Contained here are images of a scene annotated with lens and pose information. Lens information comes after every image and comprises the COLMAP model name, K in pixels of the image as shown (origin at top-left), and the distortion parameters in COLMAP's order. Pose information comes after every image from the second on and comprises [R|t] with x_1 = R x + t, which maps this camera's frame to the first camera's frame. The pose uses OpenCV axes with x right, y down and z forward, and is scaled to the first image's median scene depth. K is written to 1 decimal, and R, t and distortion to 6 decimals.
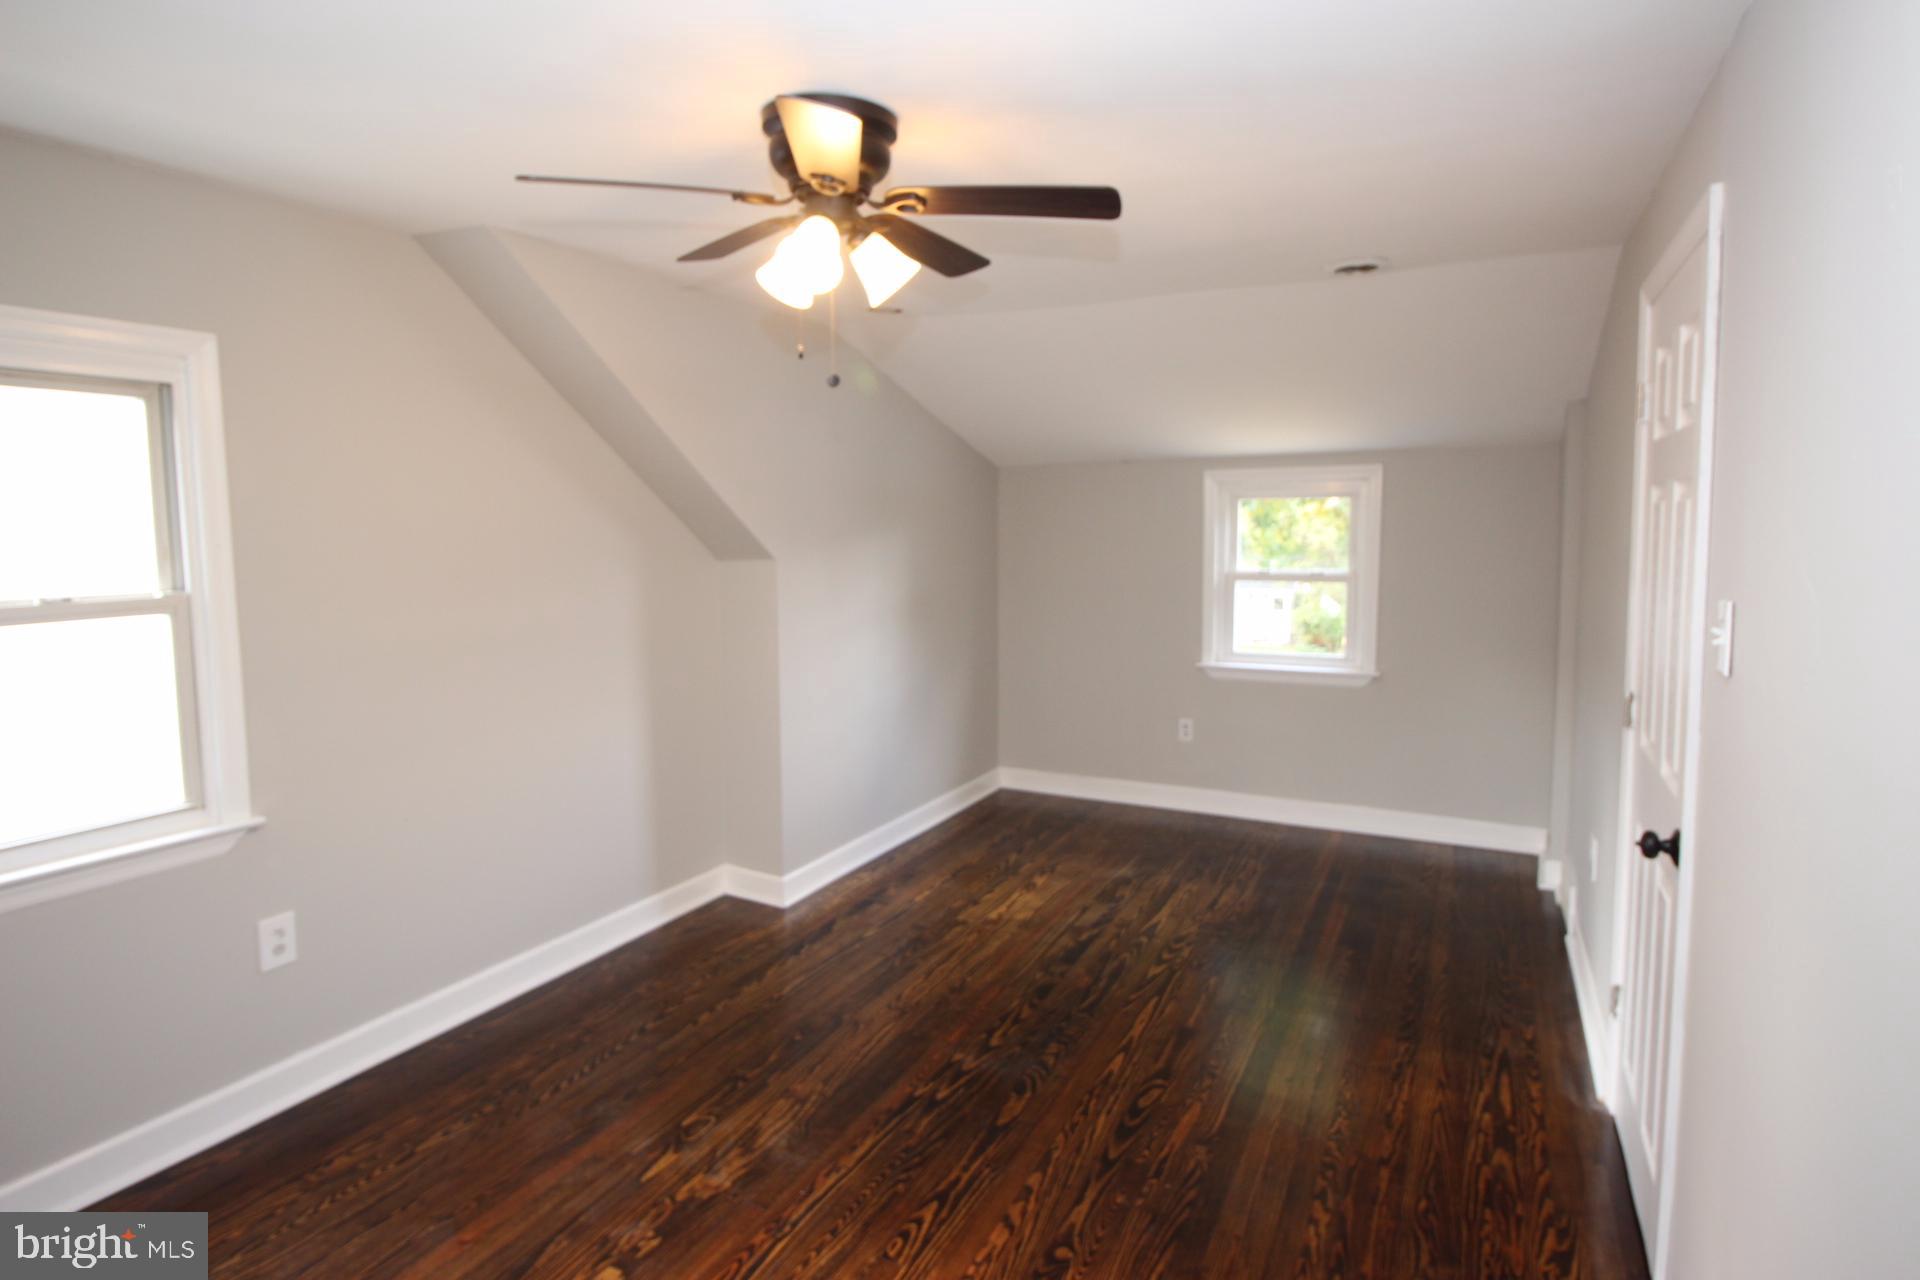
lens RADIAL K [[1003.9, 0, 968.3], [0, 1003.9, 609.4], [0, 0, 1]] dist [0.005307, -0.014518]
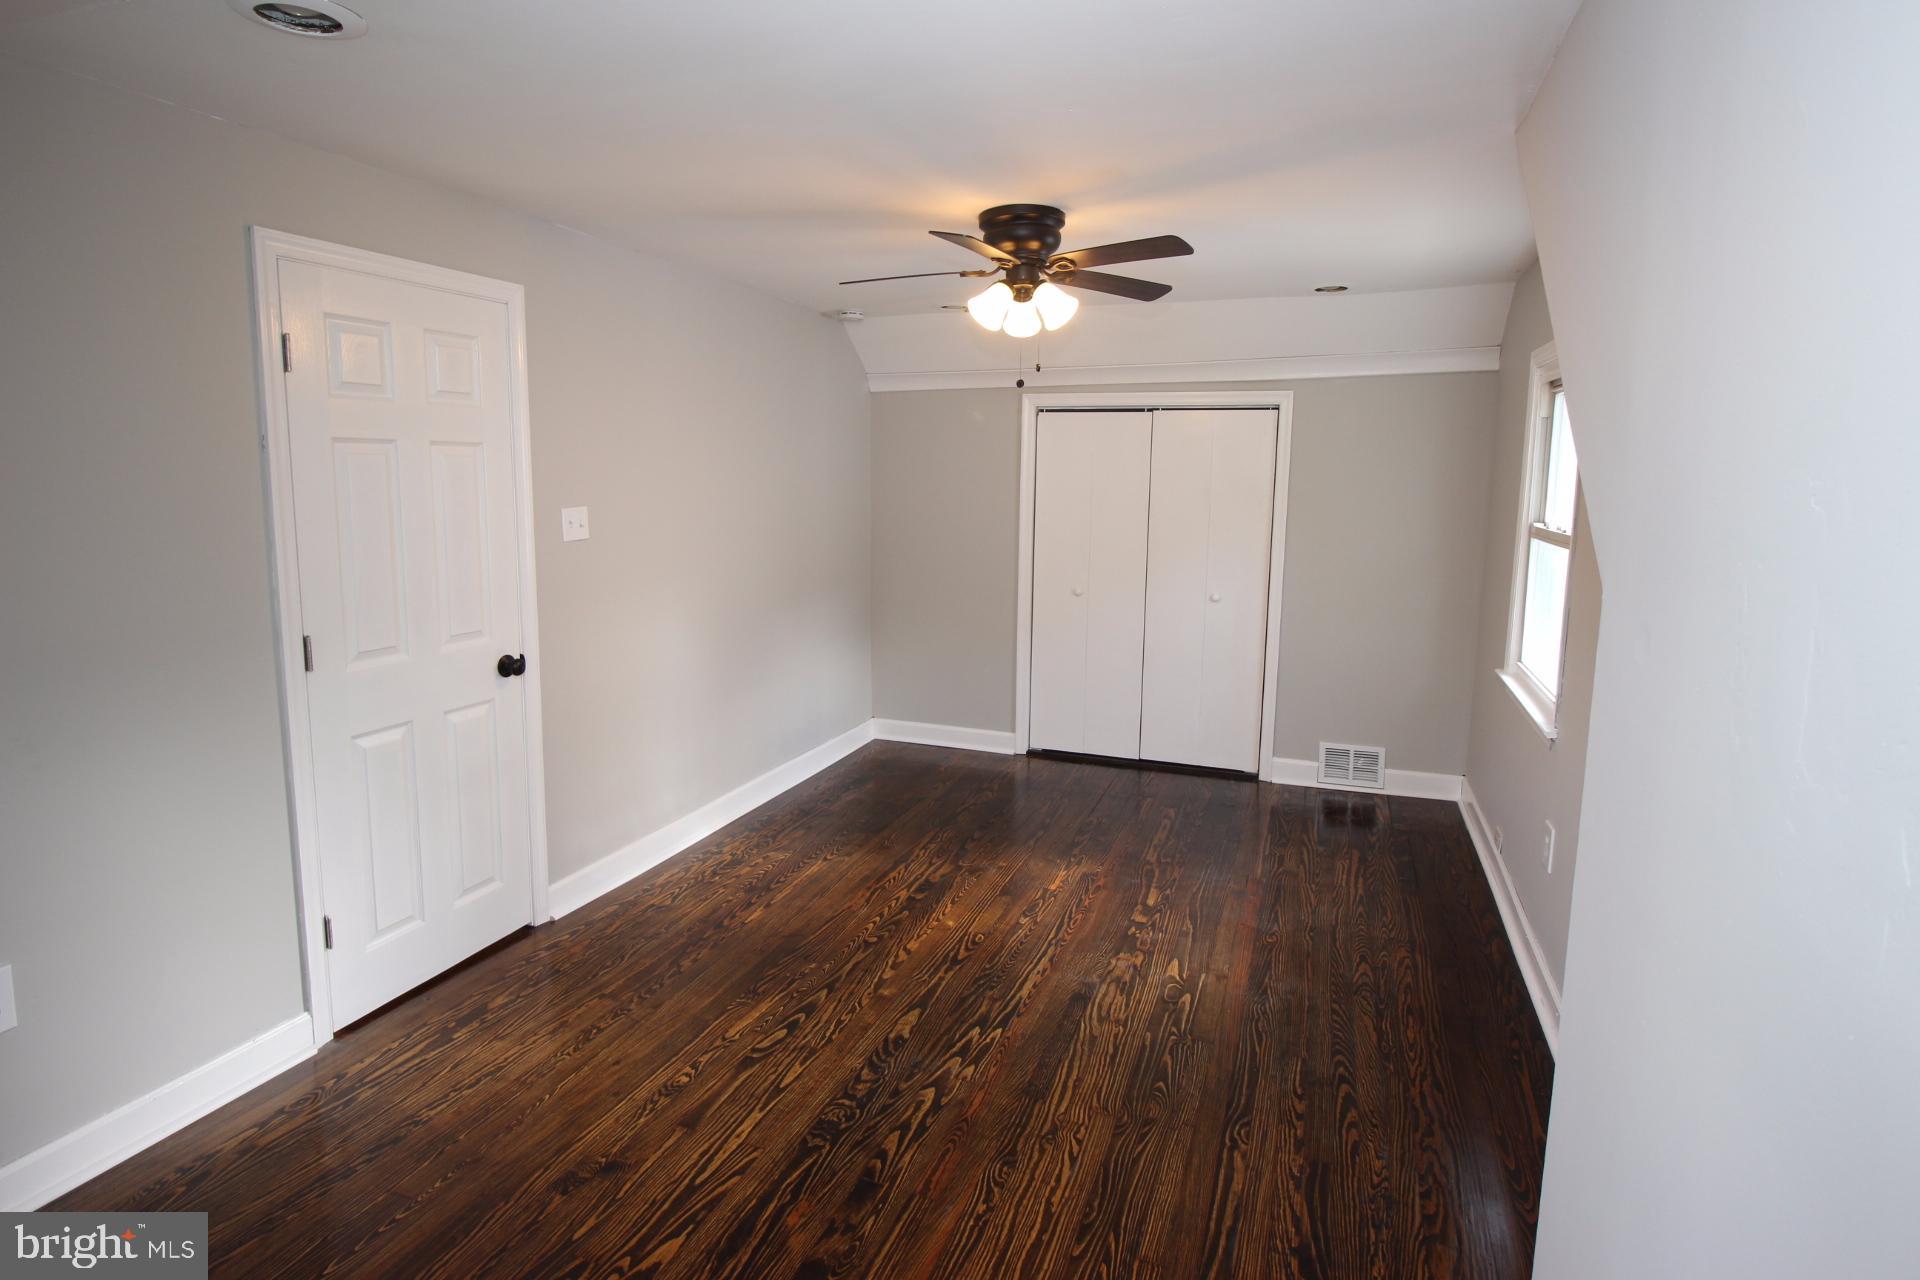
lens RADIAL K [[1003.9, 0, 968.3], [0, 1003.9, 609.4], [0, 0, 1]] dist [0.005307, -0.014518]
pose [[-0.992885, 0.008671, -0.118758, 0.107216], [-0.018312, 0.974361, 0.224246, -0.185084], [0.117658, 0.224825, -0.967270, 2.044693]]
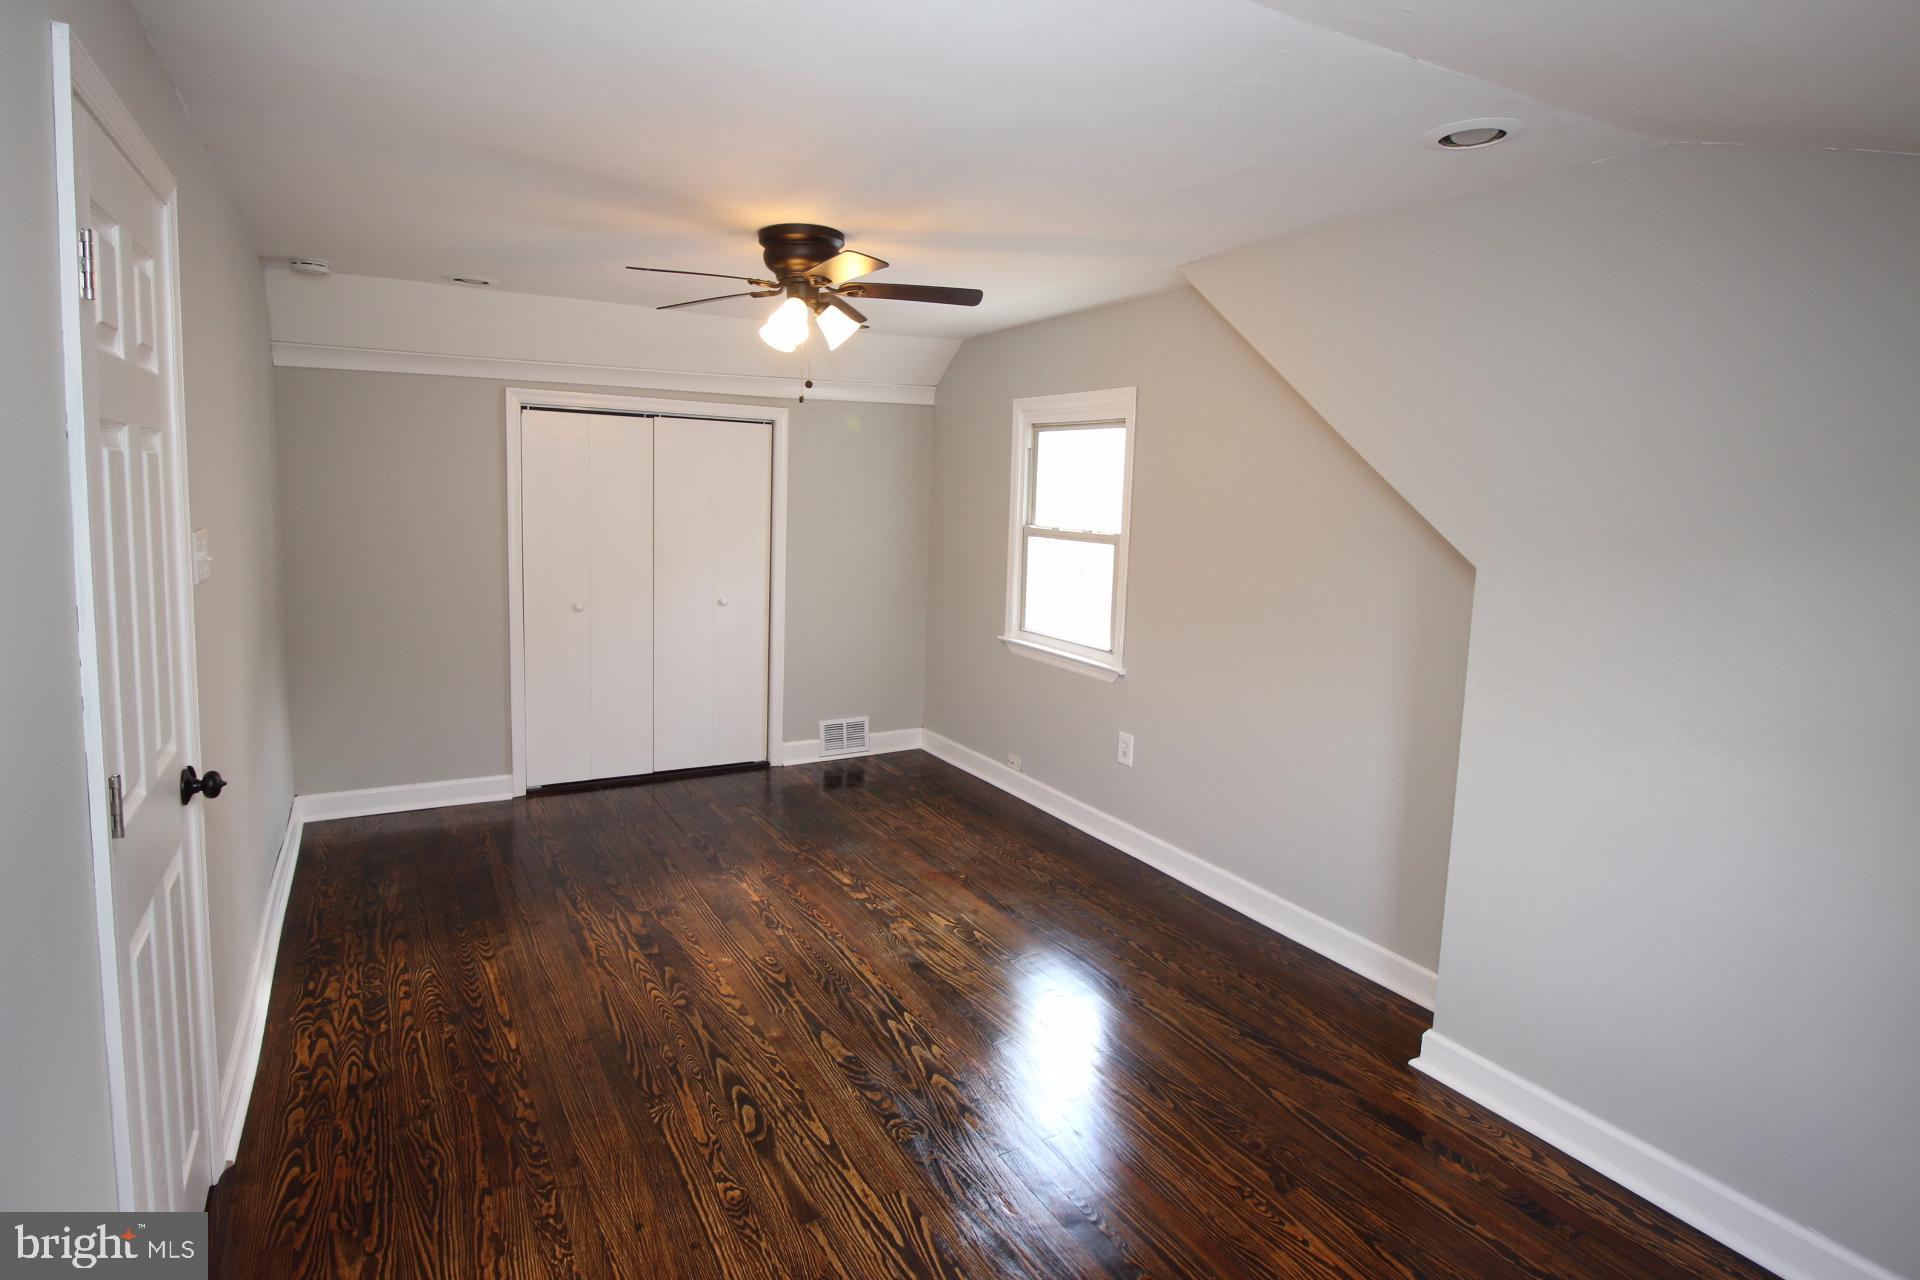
lens RADIAL K [[1003.9, 0, 968.3], [0, 1003.9, 609.4], [0, 0, 1]] dist [0.005307, -0.014518]
pose [[-0.541084, 0.087055, -0.836451, 0.852984], [-0.103546, 0.980163, 0.168994, -0.155106], [0.834570, 0.178051, -0.521336, 1.668581]]
